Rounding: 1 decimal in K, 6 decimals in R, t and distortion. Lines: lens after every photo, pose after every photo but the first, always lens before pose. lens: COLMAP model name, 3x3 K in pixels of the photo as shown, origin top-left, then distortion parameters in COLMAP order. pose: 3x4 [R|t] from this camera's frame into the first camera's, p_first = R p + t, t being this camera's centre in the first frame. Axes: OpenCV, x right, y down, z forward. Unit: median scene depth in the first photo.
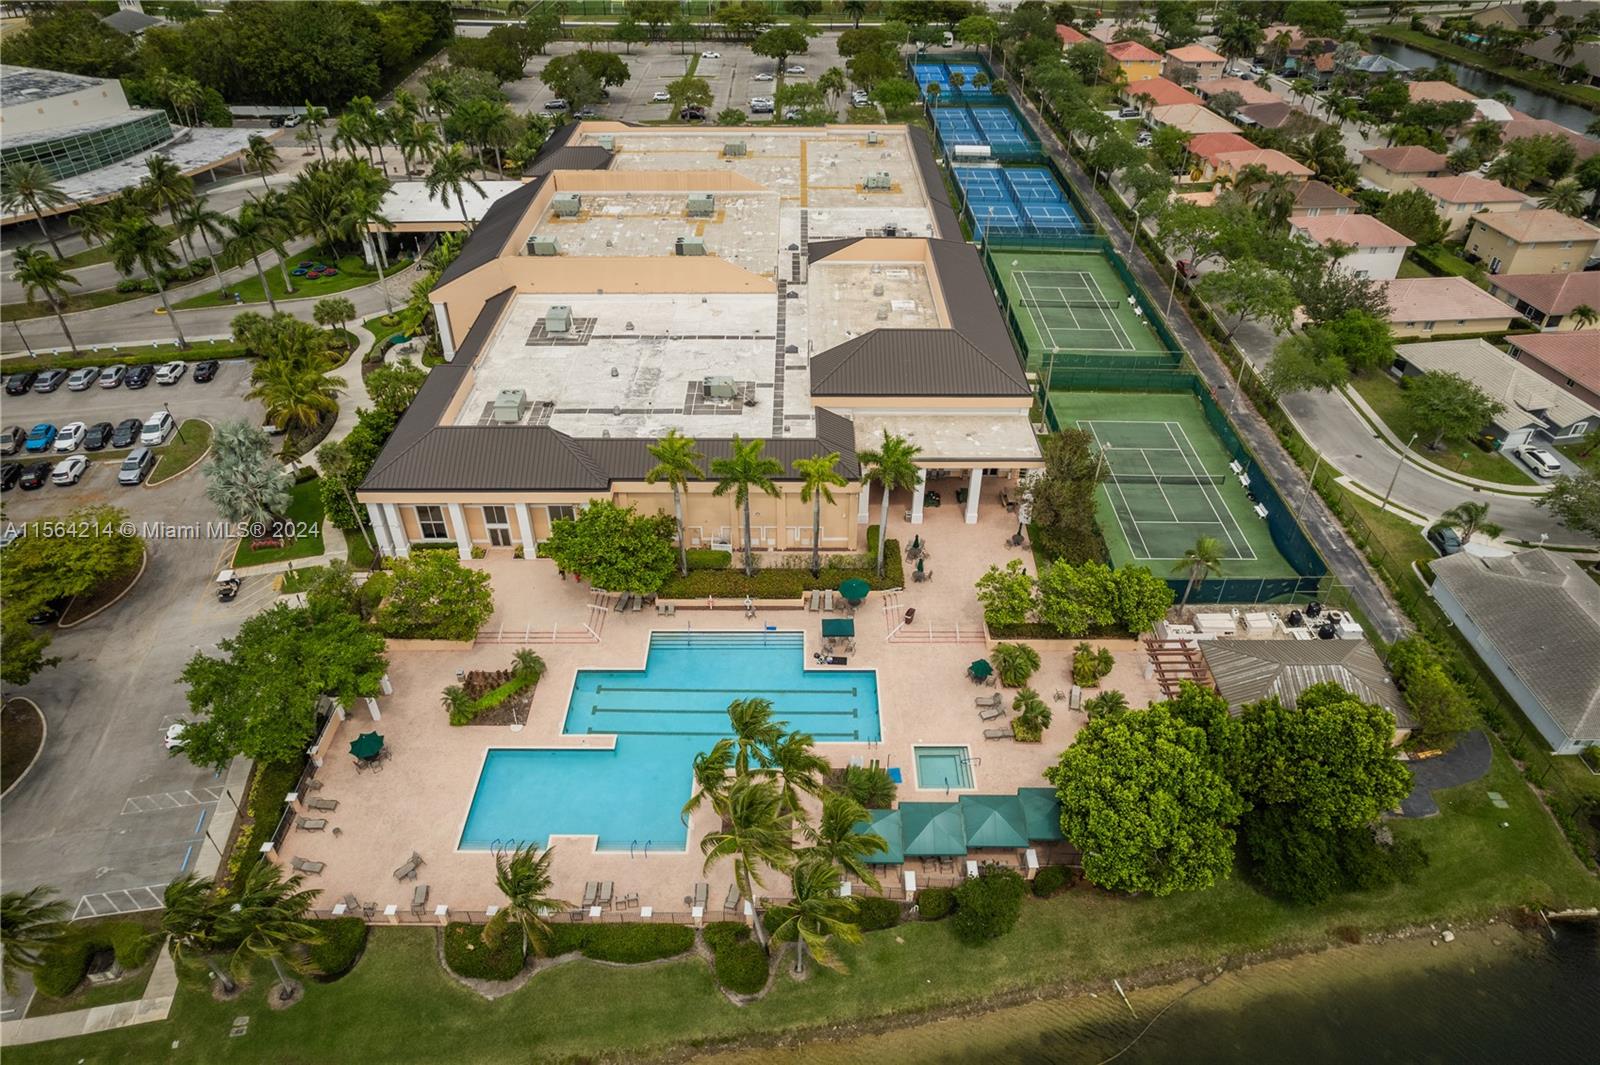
lens RADIAL K [[1030.0, 0, 807.2], [0, 1030.0, 539.8], [0, 0, 1]] dist [-0.065802, 0.056814]
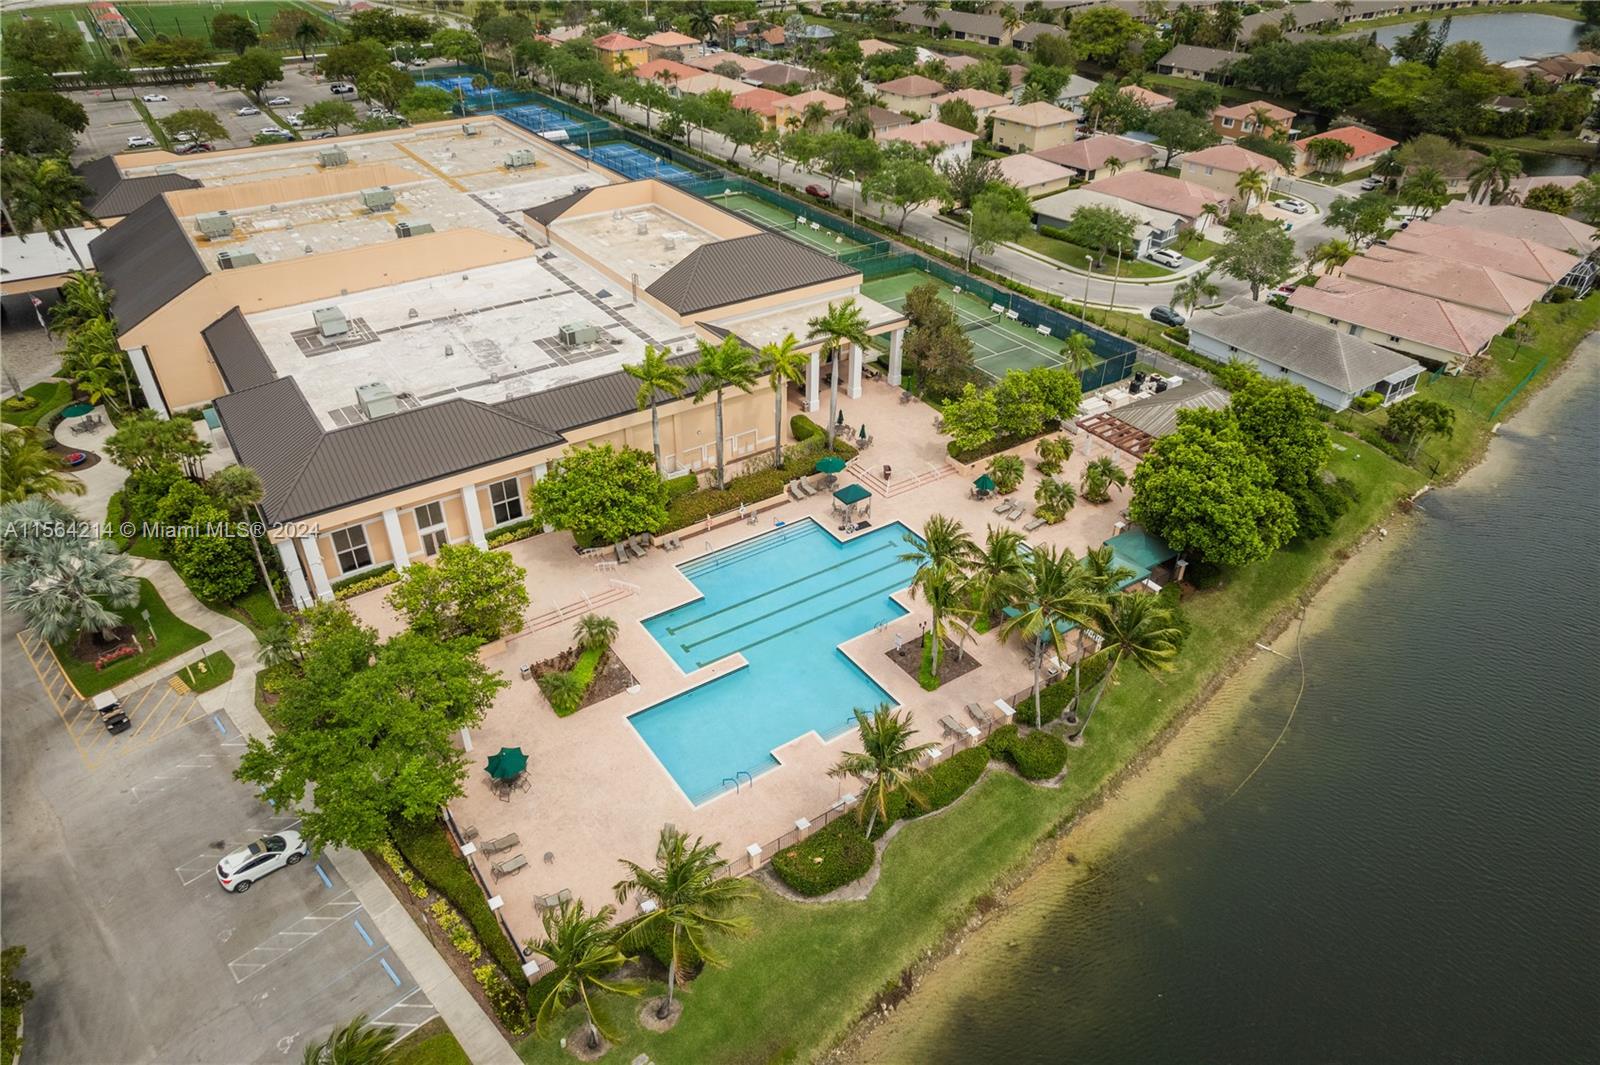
lens RADIAL K [[1030.0, 0, 807.2], [0, 1030.0, 539.8], [0, 0, 1]] dist [-0.065802, 0.056814]
pose [[0.826732, -0.315350, 0.465906, -0.401837], [0.335975, 0.940990, 0.040737, 0.058550], [-0.451259, 0.122854, 0.883896, 0.108037]]
